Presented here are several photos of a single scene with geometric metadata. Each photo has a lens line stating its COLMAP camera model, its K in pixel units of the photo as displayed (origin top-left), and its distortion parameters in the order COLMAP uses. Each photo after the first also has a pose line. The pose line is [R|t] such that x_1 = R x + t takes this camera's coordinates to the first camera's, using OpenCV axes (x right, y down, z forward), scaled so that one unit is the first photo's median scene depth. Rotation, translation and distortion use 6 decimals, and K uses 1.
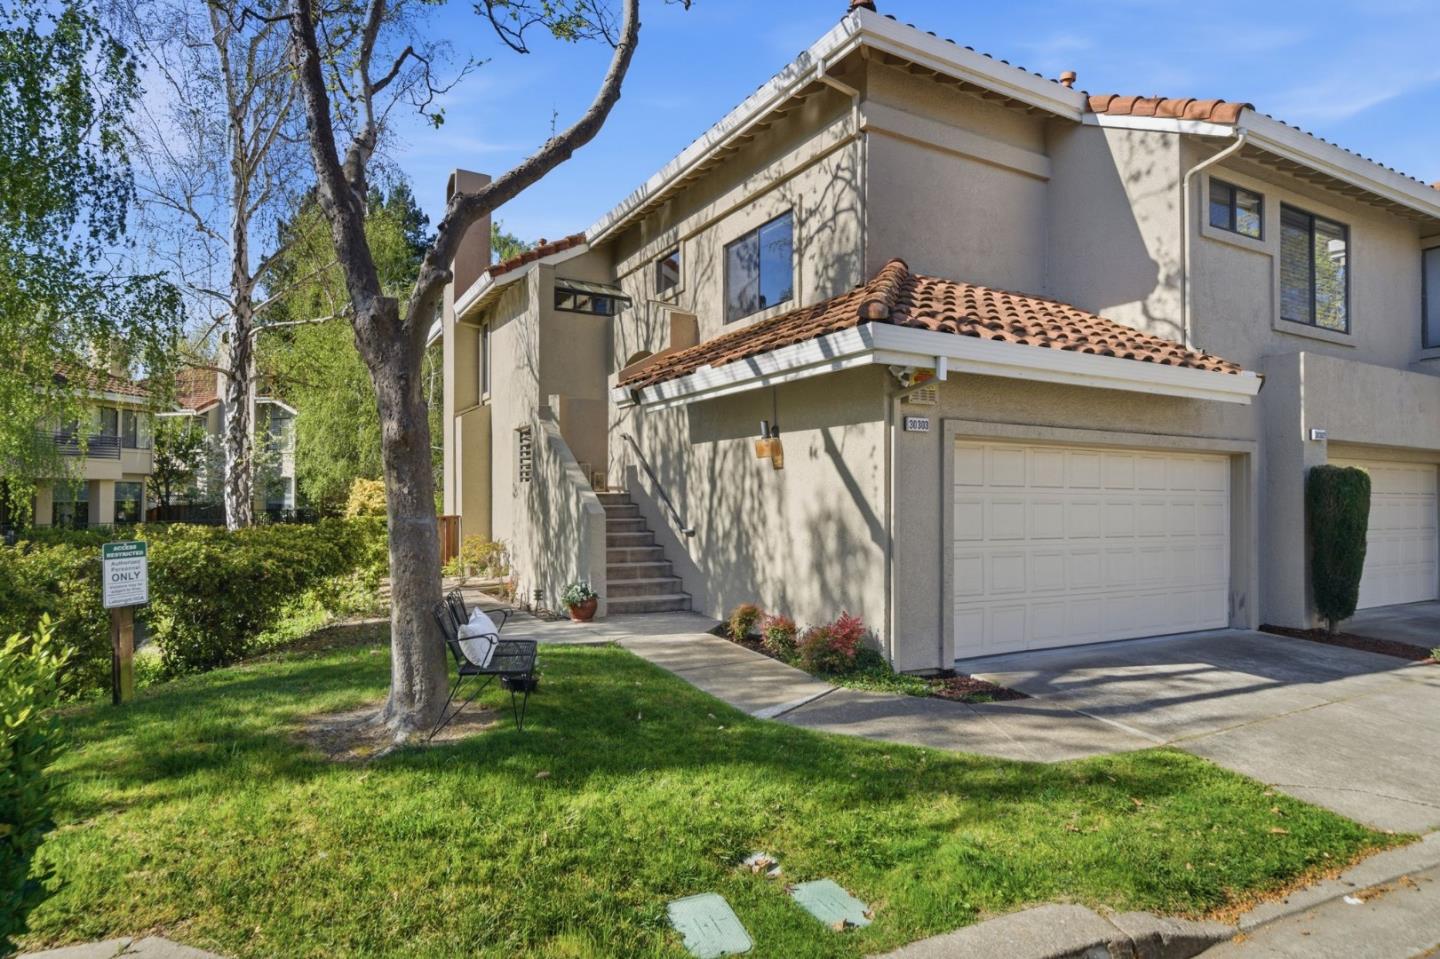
lens RADIAL K [[814.5, 0, 720.3], [0, 814.5, 490.5], [0, 0, 1]] dist [0.005983, 0.000271]
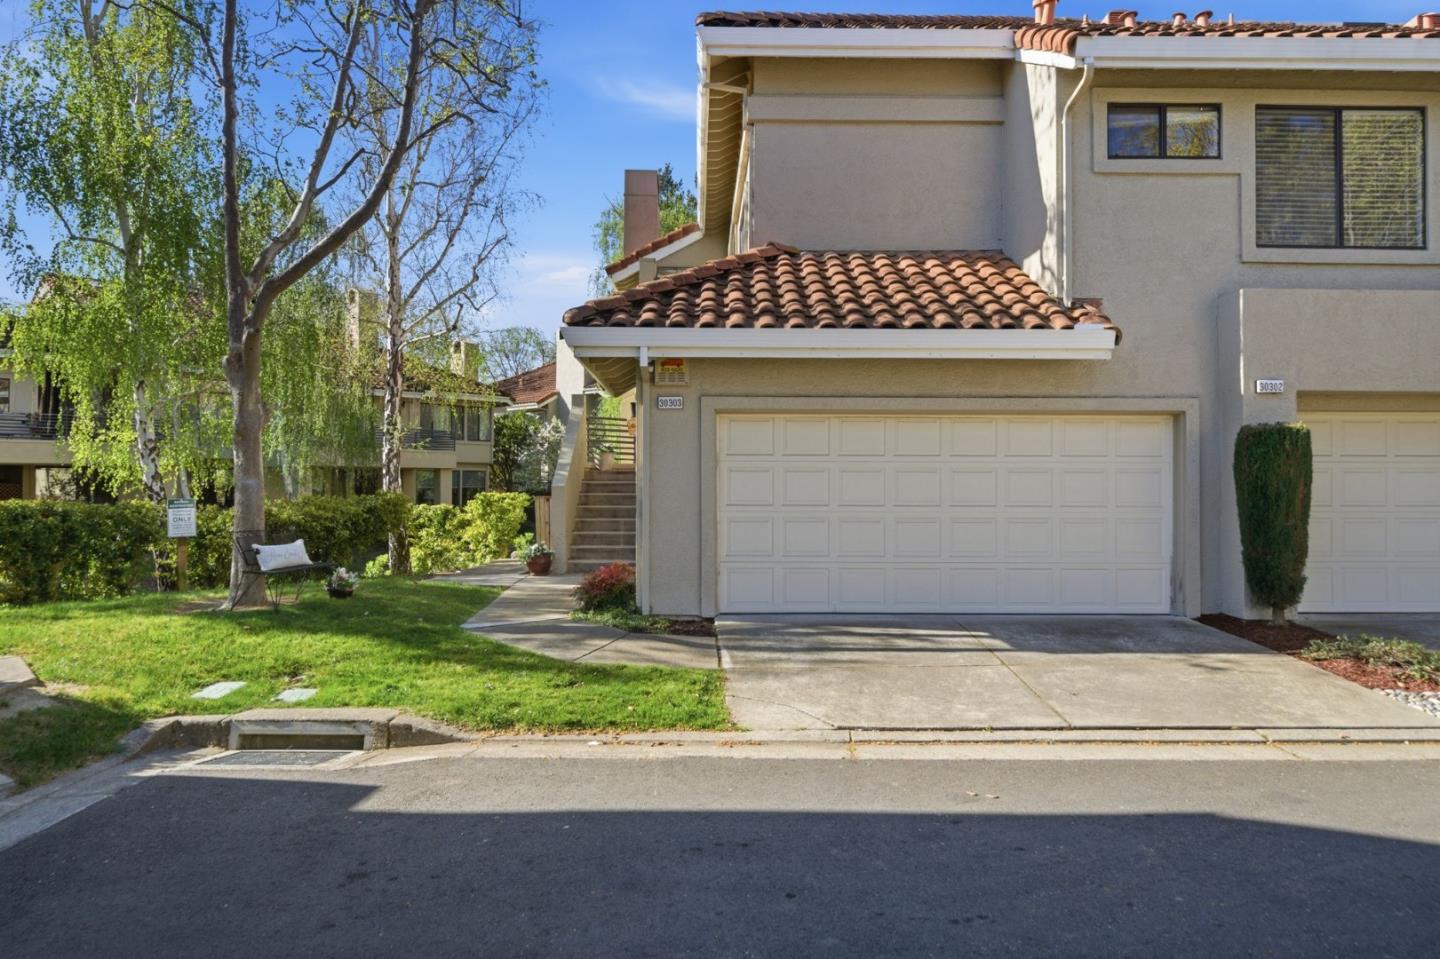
lens RADIAL K [[1000.4, 0, 720.0], [0, 1000.4, 479.5], [0, 0, 1]] dist [0.003681, 0.001884]
pose [[0.879037, -0.008854, -0.476671, 0.744364], [0.009123, 0.999957, -0.001751, 0.023775], [0.476666, -0.002810, 0.879080, -0.165506]]
